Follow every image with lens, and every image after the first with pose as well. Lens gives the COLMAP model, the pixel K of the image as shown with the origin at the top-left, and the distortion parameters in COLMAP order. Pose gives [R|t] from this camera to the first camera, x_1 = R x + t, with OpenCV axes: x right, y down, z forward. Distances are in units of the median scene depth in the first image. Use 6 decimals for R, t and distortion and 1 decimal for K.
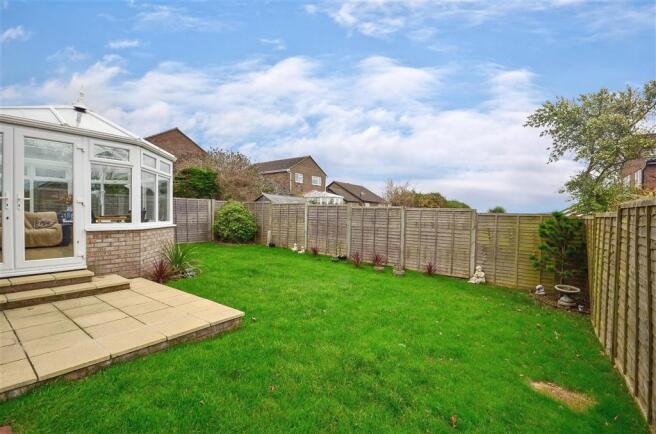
lens RADIAL K [[285.1, 0, 329.9], [0, 285.1, 218.0], [0, 0, 1]] dist [-0.004033, -0.001677]
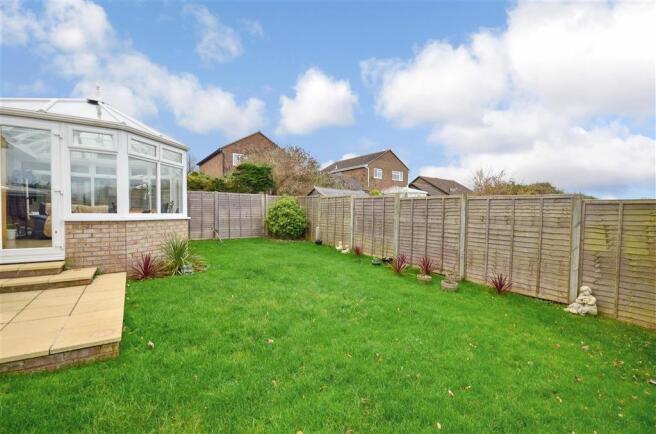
lens RADIAL K [[285.1, 0, 327.3], [0, 285.1, 218.1], [0, 0, 1]] dist [-0.004033, -0.001677]
pose [[0.949056, 0.003890, -0.315084, 0.179201], [-0.002040, 0.999979, 0.006202, 0.017892], [0.315102, -0.005243, 0.949043, 0.231365]]
